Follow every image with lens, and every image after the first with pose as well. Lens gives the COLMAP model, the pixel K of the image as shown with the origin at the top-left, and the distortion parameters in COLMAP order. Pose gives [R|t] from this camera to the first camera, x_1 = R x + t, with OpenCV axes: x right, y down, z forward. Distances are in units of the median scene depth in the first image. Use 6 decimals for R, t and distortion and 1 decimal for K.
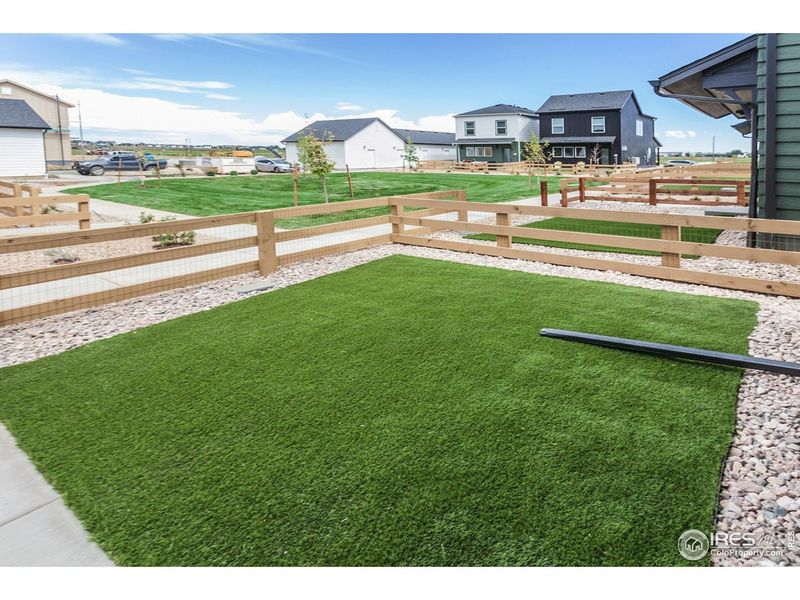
lens RADIAL K [[881.5, 0, 400.0], [0, 881.5, 300.0], [0, 0, 1]] dist [0.009940, -0.013398]
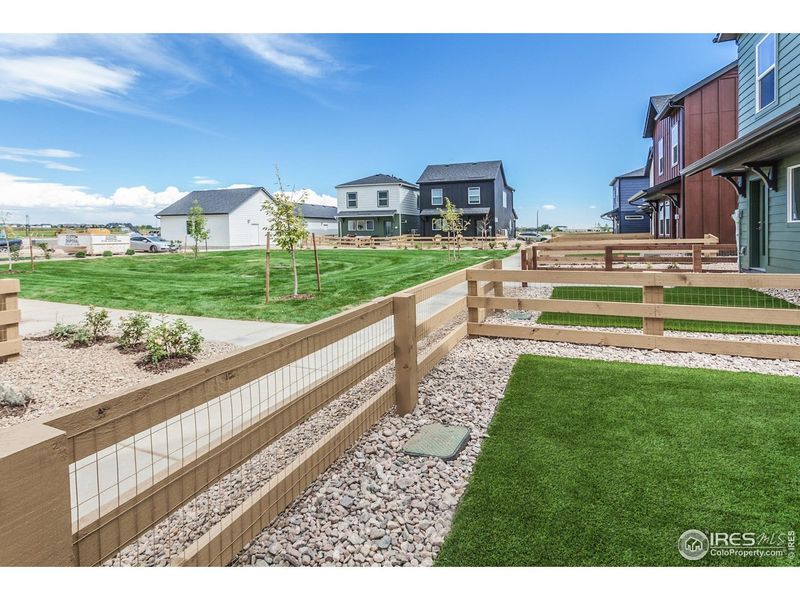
lens RADIAL K [[881.5, 0, 400.0], [0, 881.5, 300.0], [0, 0, 1]] dist [0.009940, -0.013398]
pose [[0.976481, -0.039950, 0.211870, -0.069562], [0.058930, 0.994719, -0.084034, -0.012871], [-0.207394, 0.094543, 0.973678, 0.115400]]
